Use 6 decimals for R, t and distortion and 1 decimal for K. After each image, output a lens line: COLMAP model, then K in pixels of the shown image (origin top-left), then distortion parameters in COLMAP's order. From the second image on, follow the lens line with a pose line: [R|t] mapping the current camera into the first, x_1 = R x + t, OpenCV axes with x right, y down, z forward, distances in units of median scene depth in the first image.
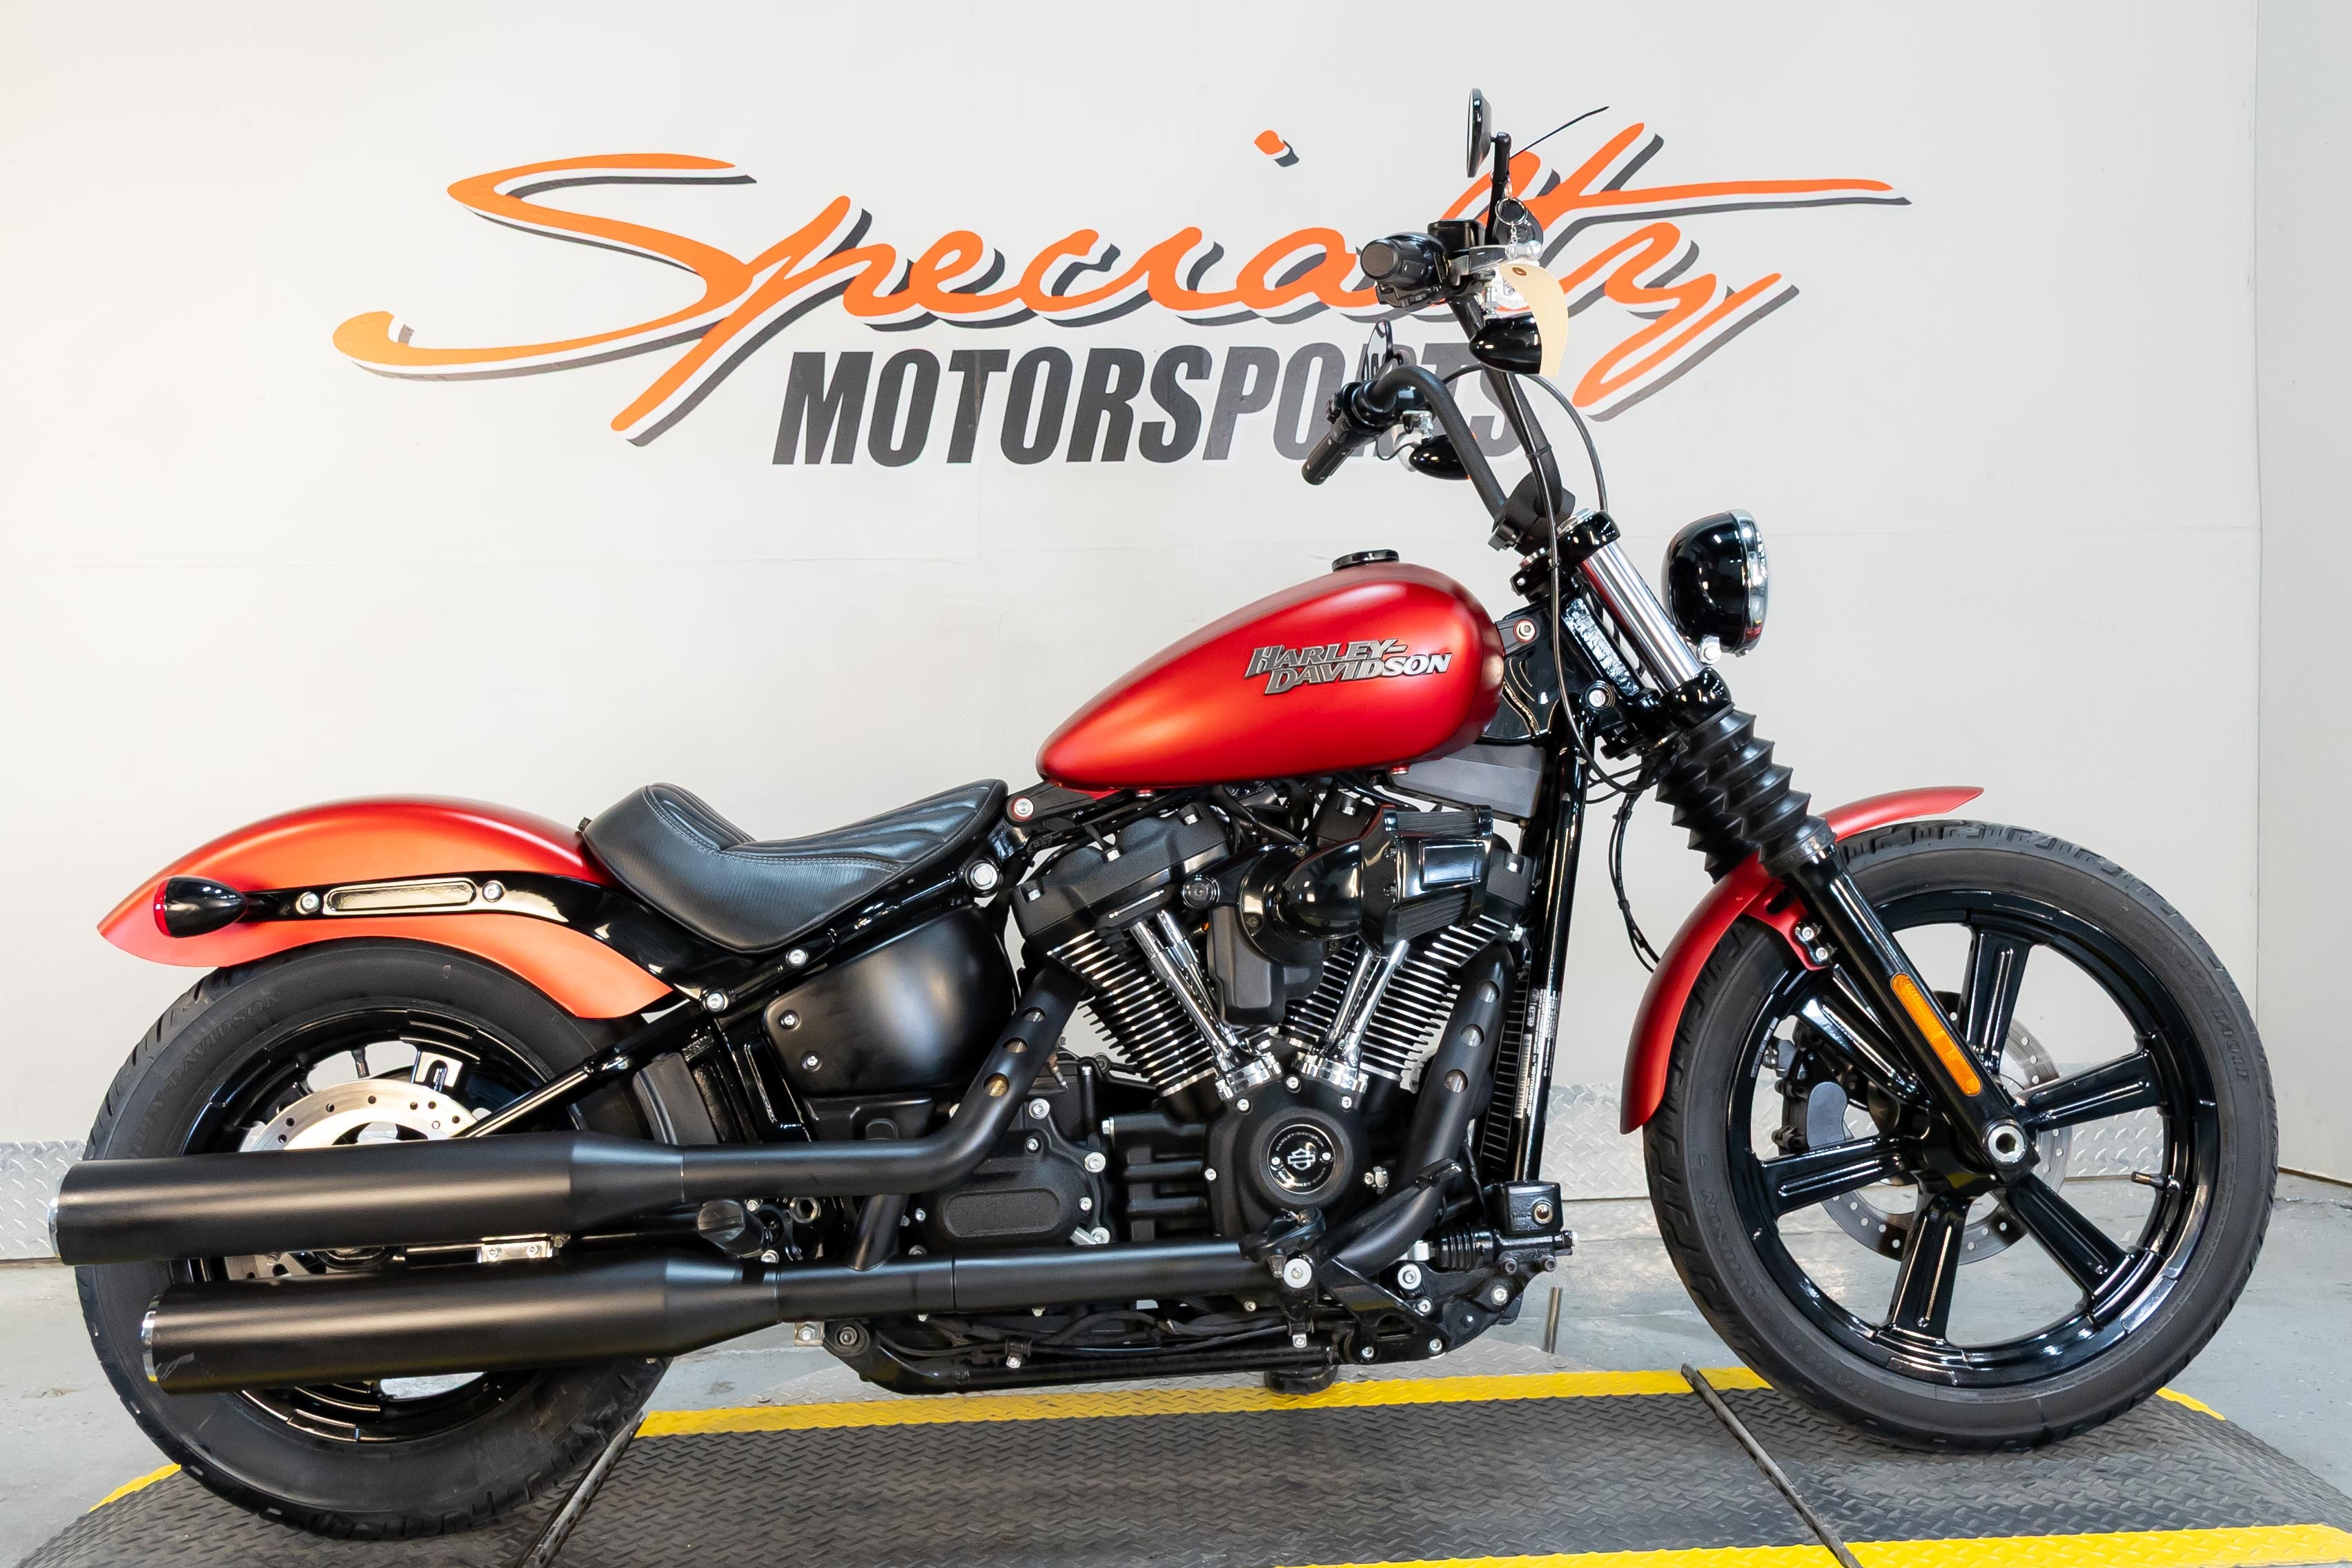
lens RADIAL K [[2102.9, 0, 1176.0], [0, 2102.9, 784.0], [0, 0, 1]] dist [-0.011449, -0.006708]
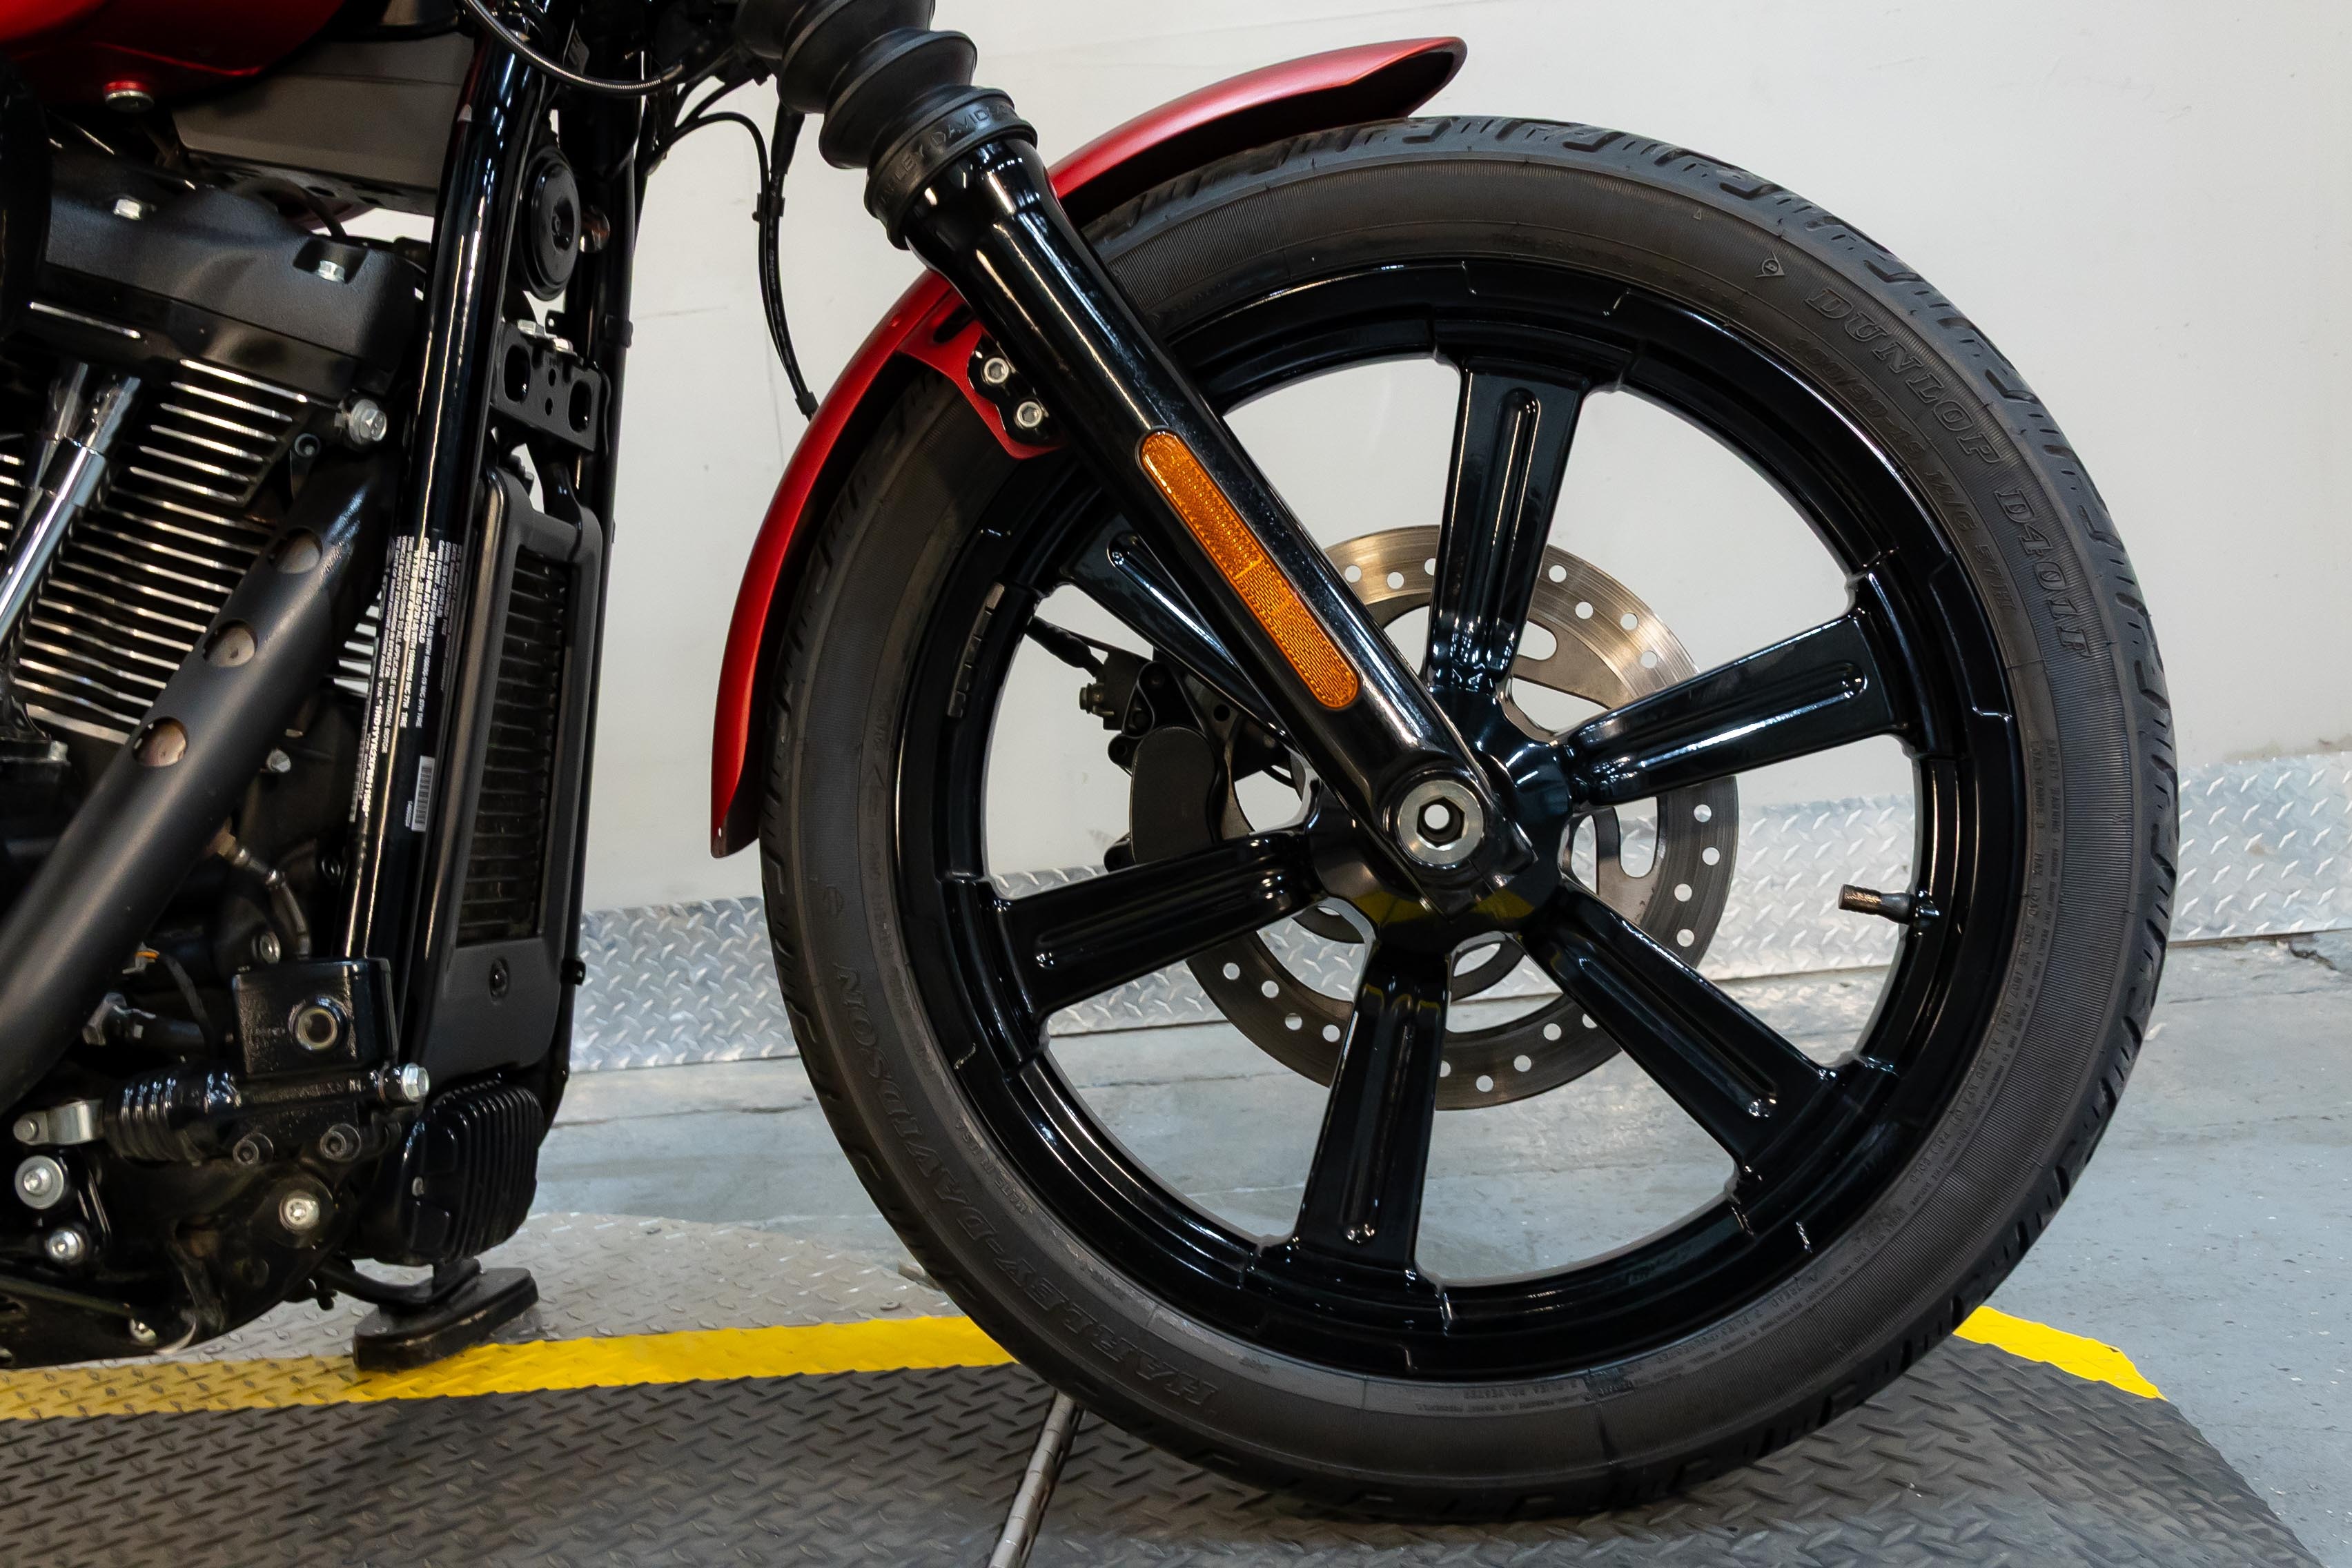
lens RADIAL K [[2102.9, 0, 1176.0], [0, 2102.9, 784.0], [0, 0, 1]] dist [-0.011449, -0.006708]
pose [[0.990159, -0.054037, -0.129090, 0.391445], [0.063857, 0.995272, 0.073188, 0.127400], [0.124525, -0.080711, 0.988928, 0.569818]]
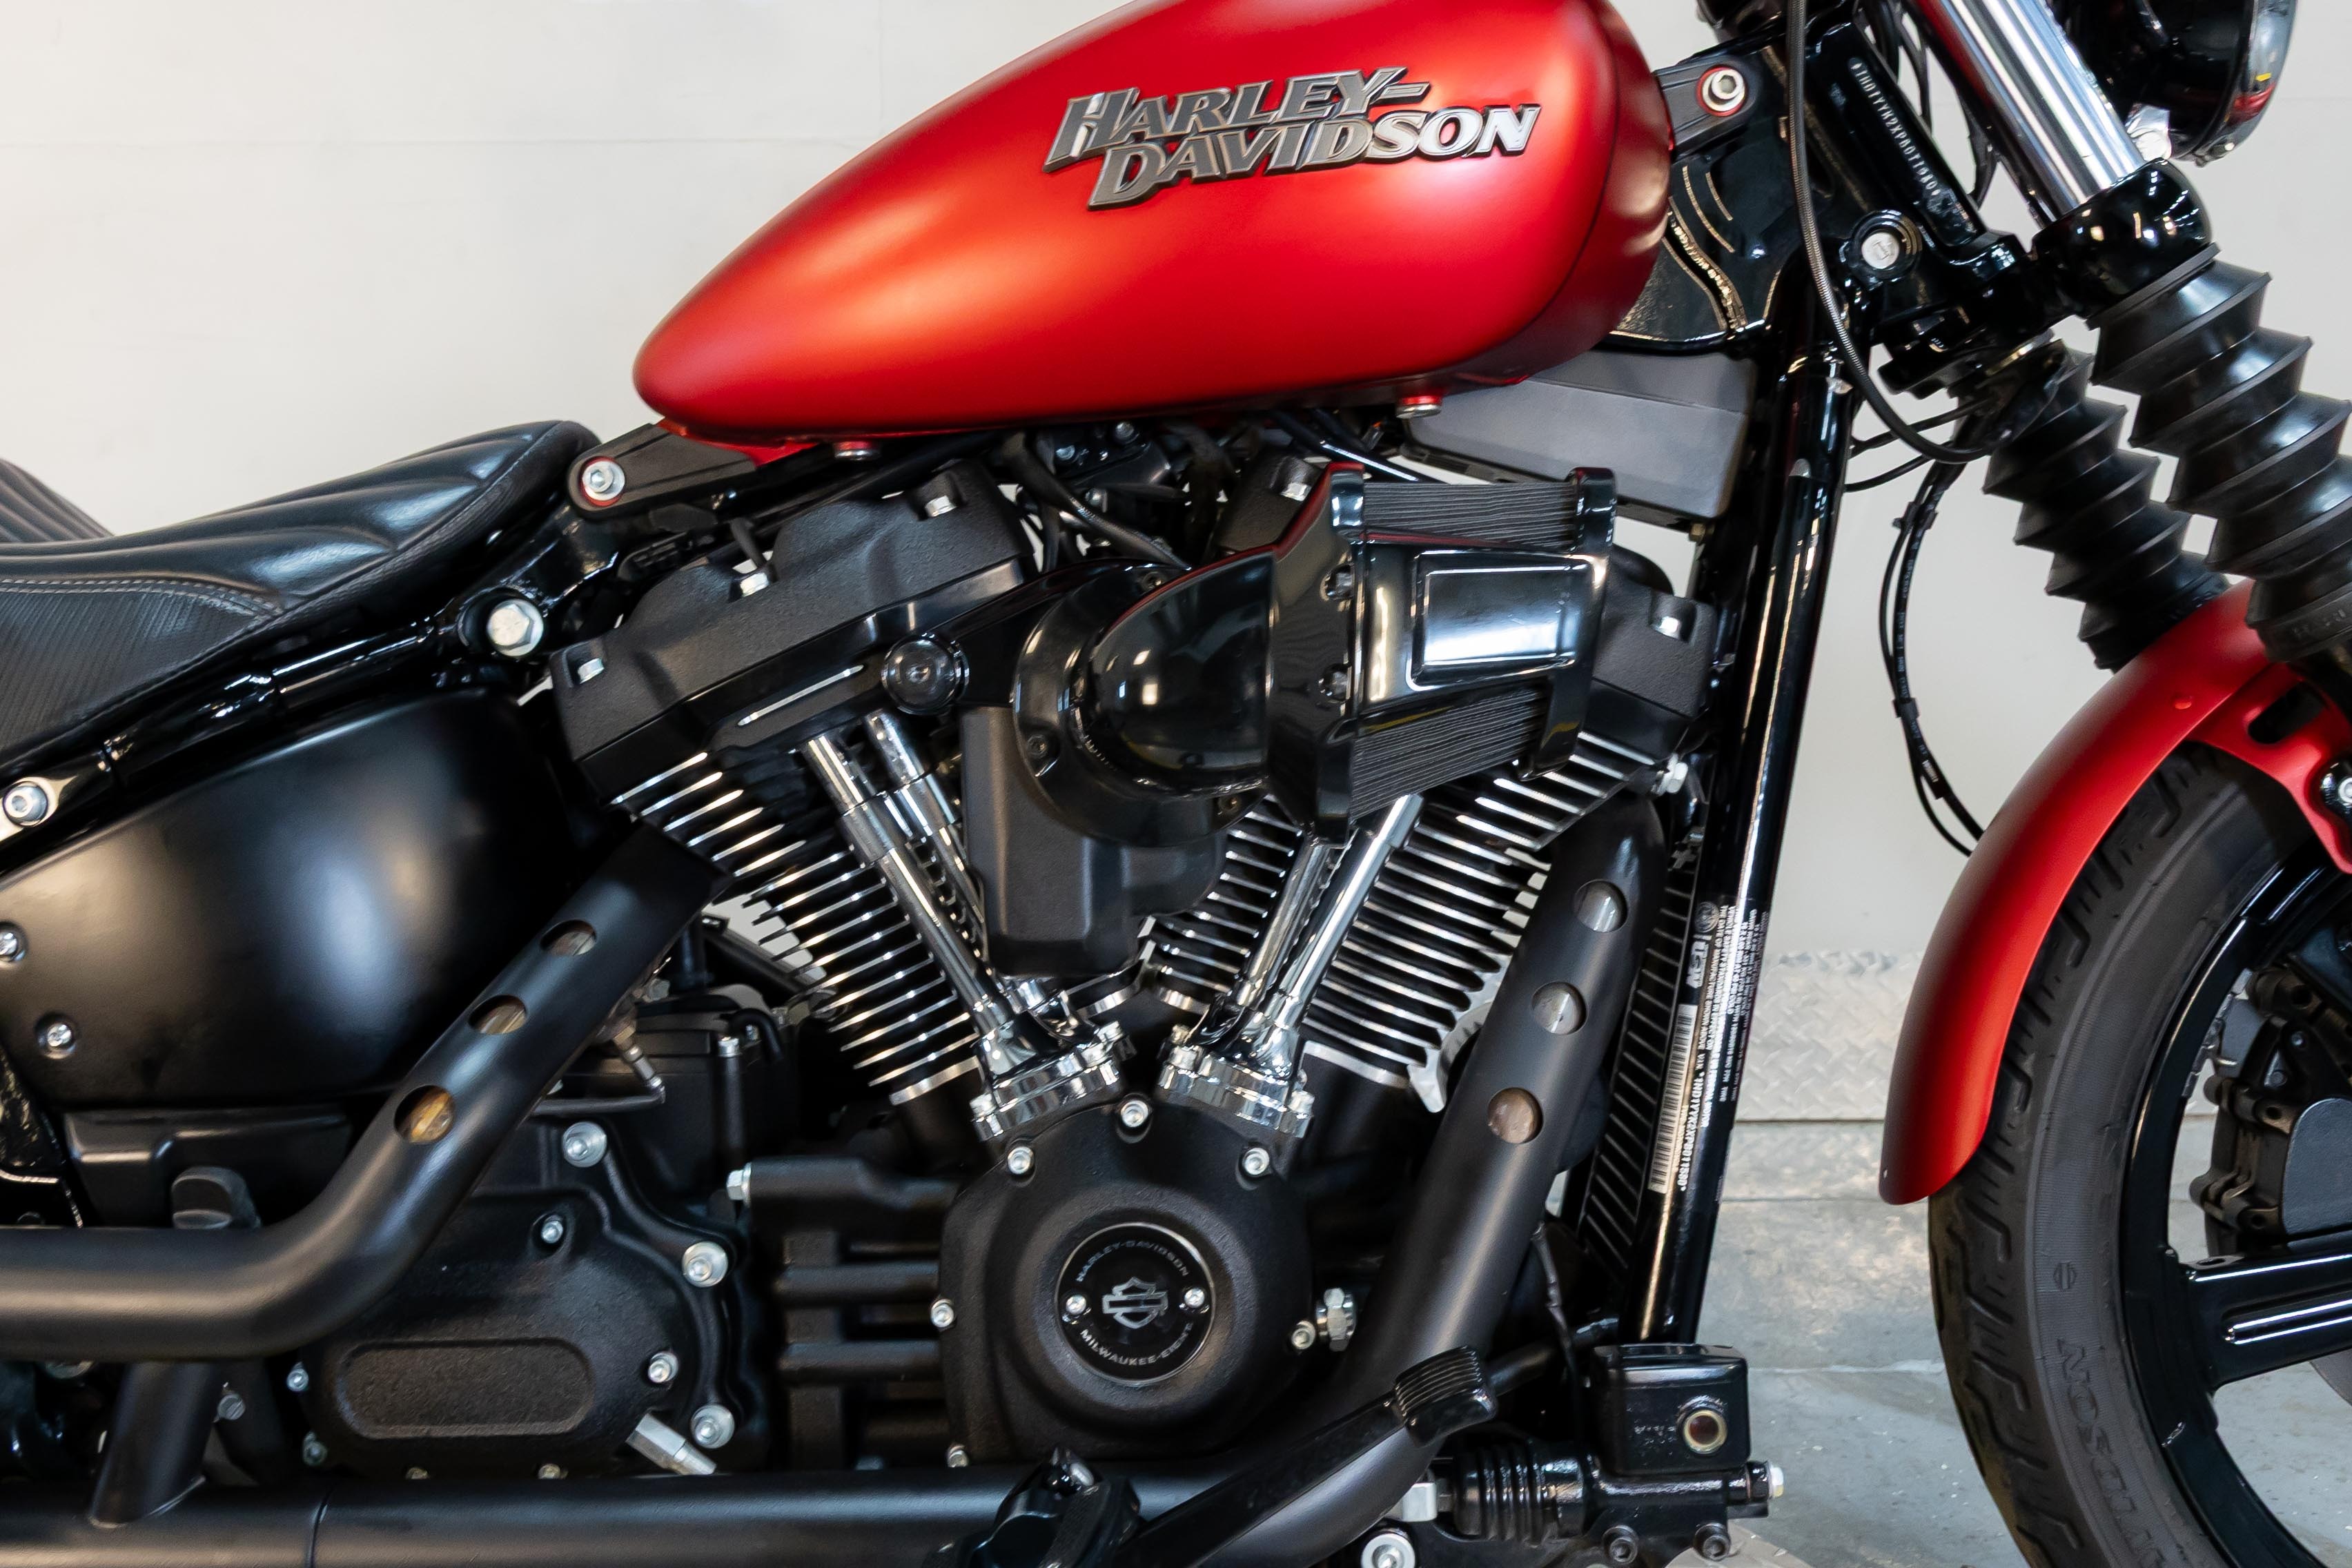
lens RADIAL K [[2158.7, 0, 1171.9], [0, 2158.7, 801.7], [0, 0, 1]] dist [-0.007732, -0.001923]
pose [[0.996654, 0.023234, -0.078370, 0.093071], [-0.013283, 0.992044, 0.125186, 0.020927], [0.080655, -0.123726, 0.989033, 0.543432]]
